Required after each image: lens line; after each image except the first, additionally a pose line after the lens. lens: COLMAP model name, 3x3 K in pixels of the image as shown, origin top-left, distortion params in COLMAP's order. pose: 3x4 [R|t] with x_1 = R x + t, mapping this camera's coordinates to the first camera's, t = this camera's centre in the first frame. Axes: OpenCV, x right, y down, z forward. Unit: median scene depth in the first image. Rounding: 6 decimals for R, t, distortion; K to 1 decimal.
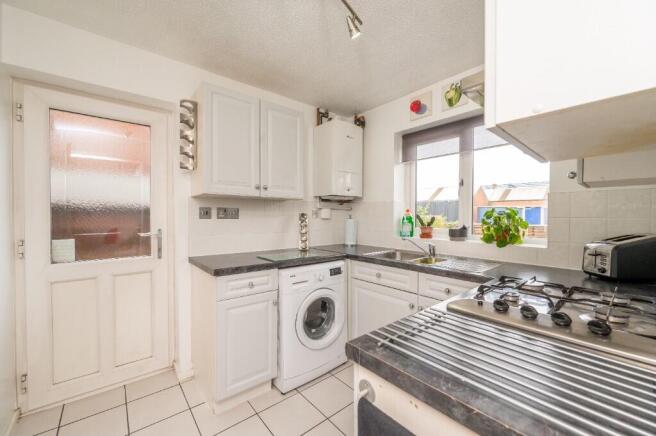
lens RADIAL K [[263.9, 0, 327.0], [0, 263.9, 219.6], [0, 0, 1]] dist [-0.001291, -0.000166]
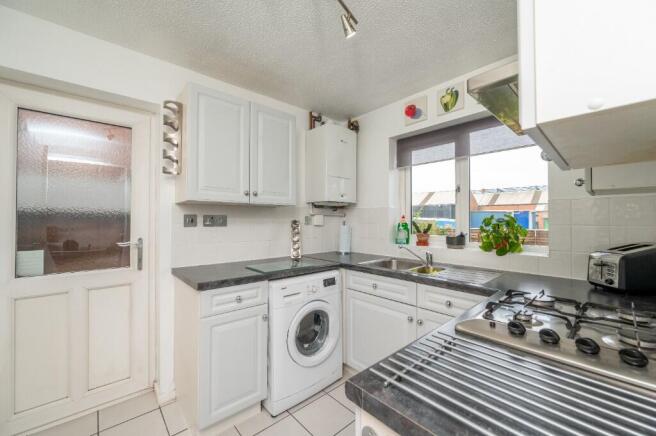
lens RADIAL K [[264.3, 0, 327.7], [0, 264.3, 217.4], [0, 0, 1]] dist [-0.001967, -0.000125]
pose [[0.999478, -0.001756, 0.032268, -0.004213], [0.002565, 0.999683, -0.025033, -0.012471], [-0.032214, 0.025102, 0.999166, 0.047554]]
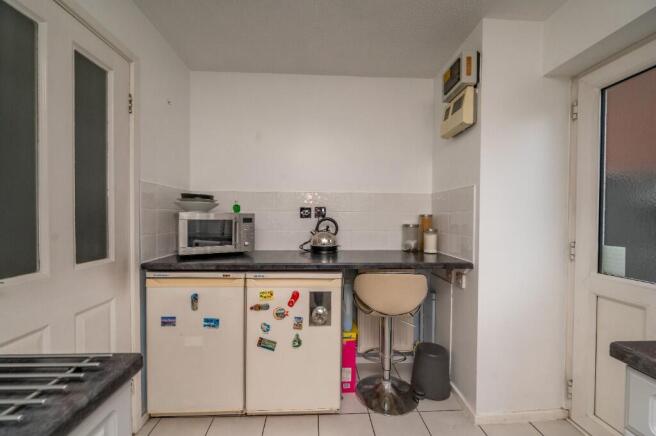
lens RADIAL K [[263.9, 0, 327.0], [0, 263.9, 219.6], [0, 0, 1]] dist [-0.001291, -0.000166]
pose [[-0.603912, 0.009261, -0.796997, 0.134983], [-0.013195, 0.999679, 0.021615, -0.010181], [0.796942, 0.023570, -0.603596, 0.711397]]
